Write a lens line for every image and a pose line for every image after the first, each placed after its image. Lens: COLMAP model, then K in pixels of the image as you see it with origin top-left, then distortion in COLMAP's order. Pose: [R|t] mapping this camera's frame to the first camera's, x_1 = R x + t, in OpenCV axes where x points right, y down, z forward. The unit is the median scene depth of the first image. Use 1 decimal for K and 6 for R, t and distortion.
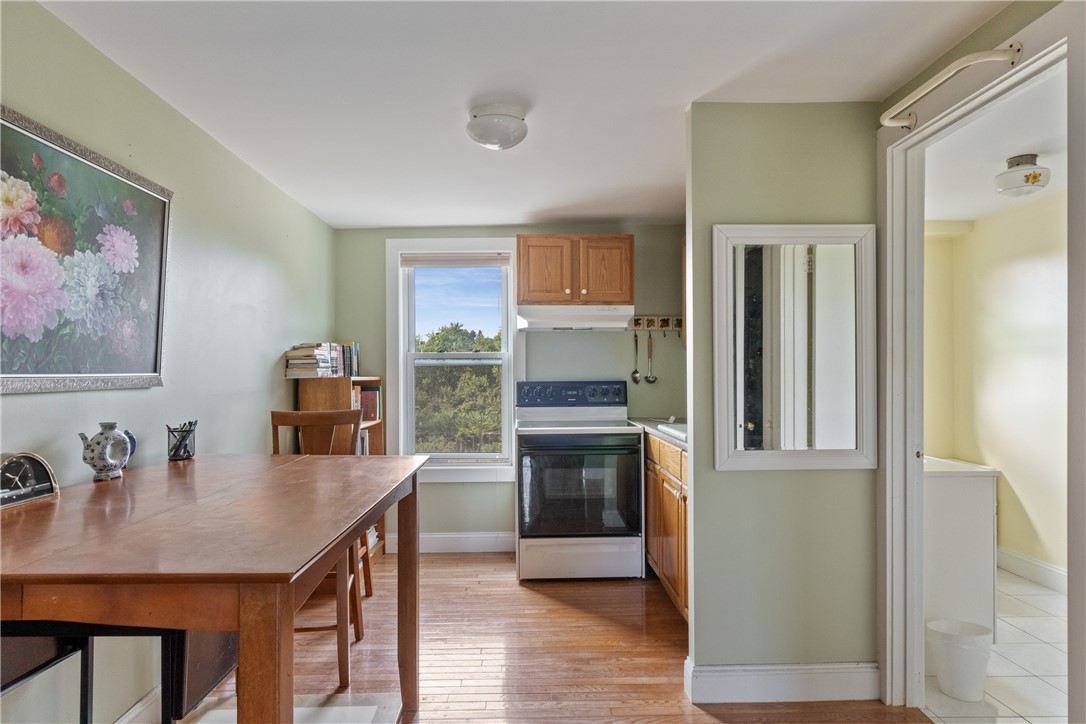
lens RADIAL K [[609.3, 0, 540.9], [0, 609.3, 368.2], [0, 0, 1]] dist [0.002121, -0.000068]
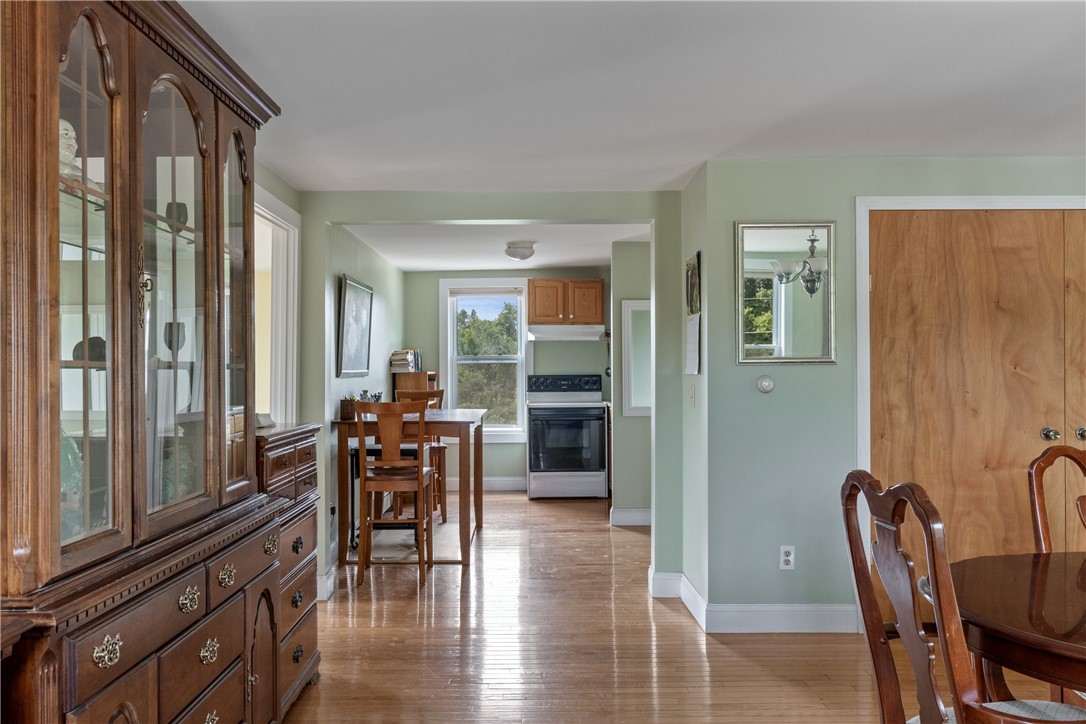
lens RADIAL K [[865.7, 0, 543.0], [0, 865.7, 362.0], [0, 0, 1]] dist [0.003654, 0.001596]
pose [[0.999886, 0.001279, -0.015018, 0.031543], [-0.001240, 0.999996, 0.002591, -0.016175], [0.015021, -0.002572, 0.999884, -1.174432]]
